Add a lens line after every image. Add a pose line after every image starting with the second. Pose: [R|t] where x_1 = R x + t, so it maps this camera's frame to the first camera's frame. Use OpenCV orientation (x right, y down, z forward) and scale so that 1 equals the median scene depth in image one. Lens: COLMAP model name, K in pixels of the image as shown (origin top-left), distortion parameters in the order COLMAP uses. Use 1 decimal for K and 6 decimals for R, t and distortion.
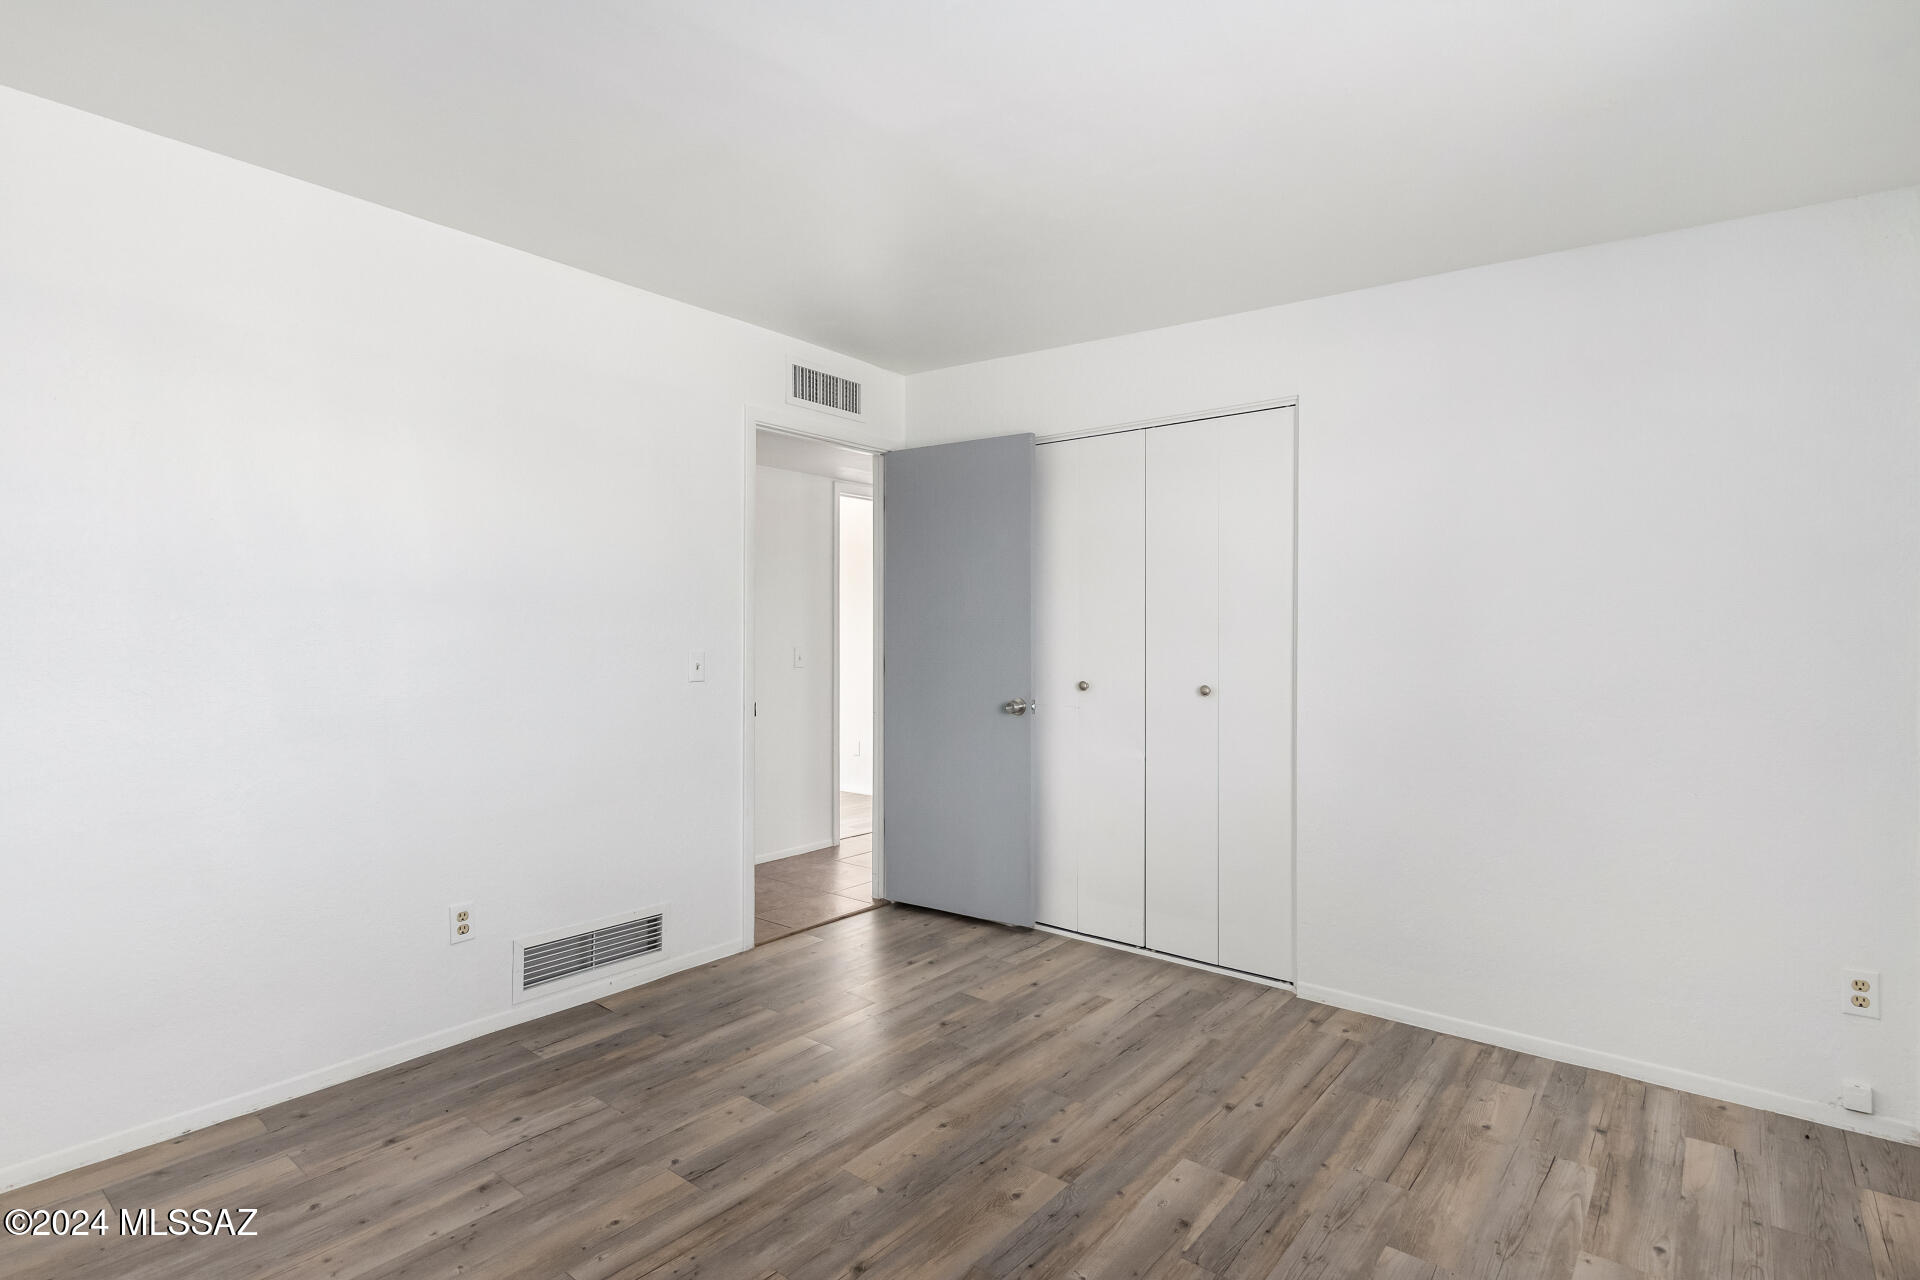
lens RADIAL K [[937.2, 0, 970.8], [0, 937.2, 631.4], [0, 0, 1]] dist [-0.002215, -0.000776]
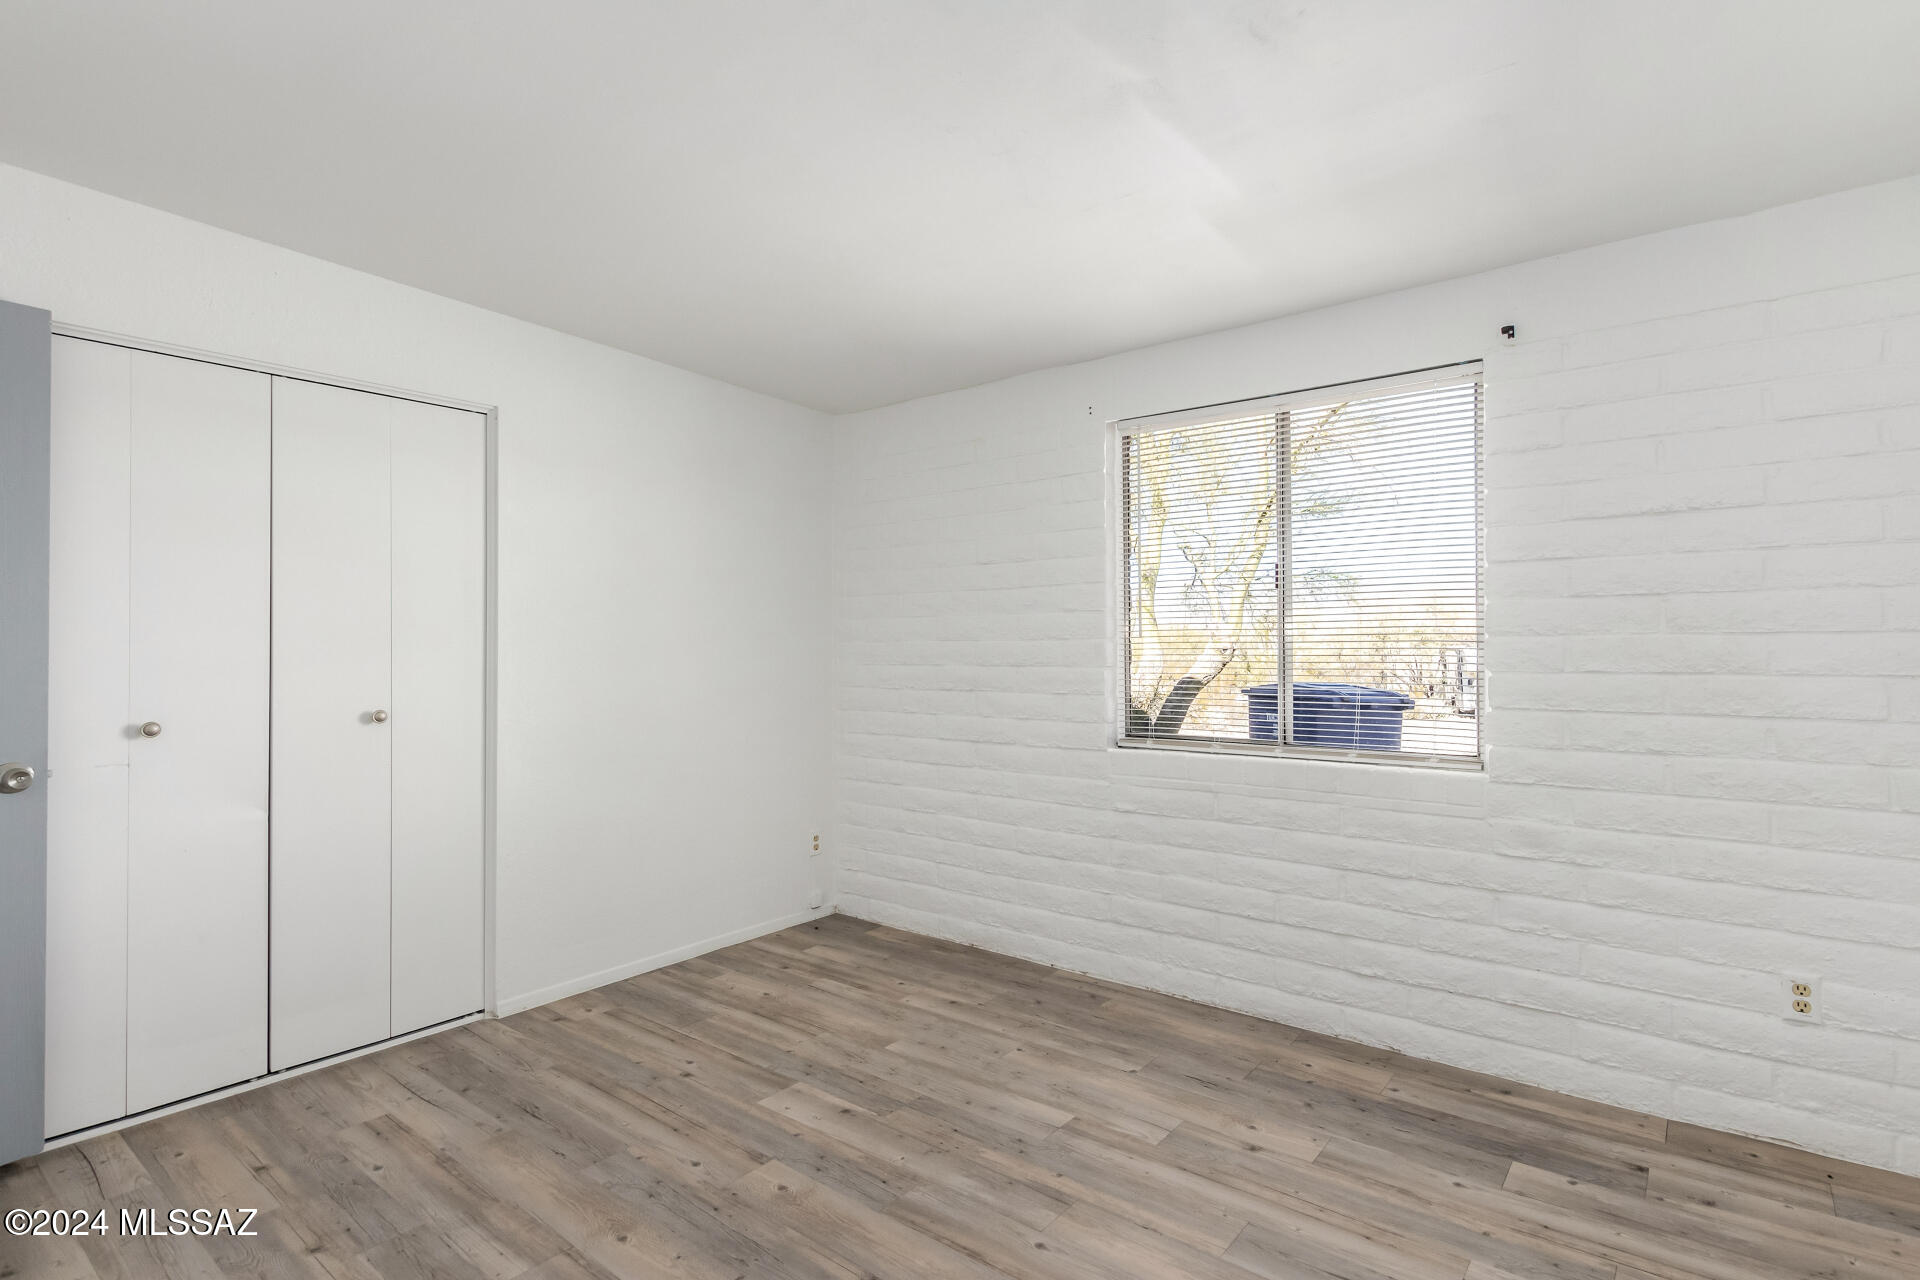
lens RADIAL K [[937.2, 0, 970.5], [0, 937.2, 644.3], [0, 0, 1]] dist [-0.002215, -0.000776]
pose [[-0.014208, -0.000309, 0.999899, -0.763942], [0.002671, 0.999996, 0.000347, -0.001585], [-0.999895, 0.002675, -0.014207, 0.616572]]
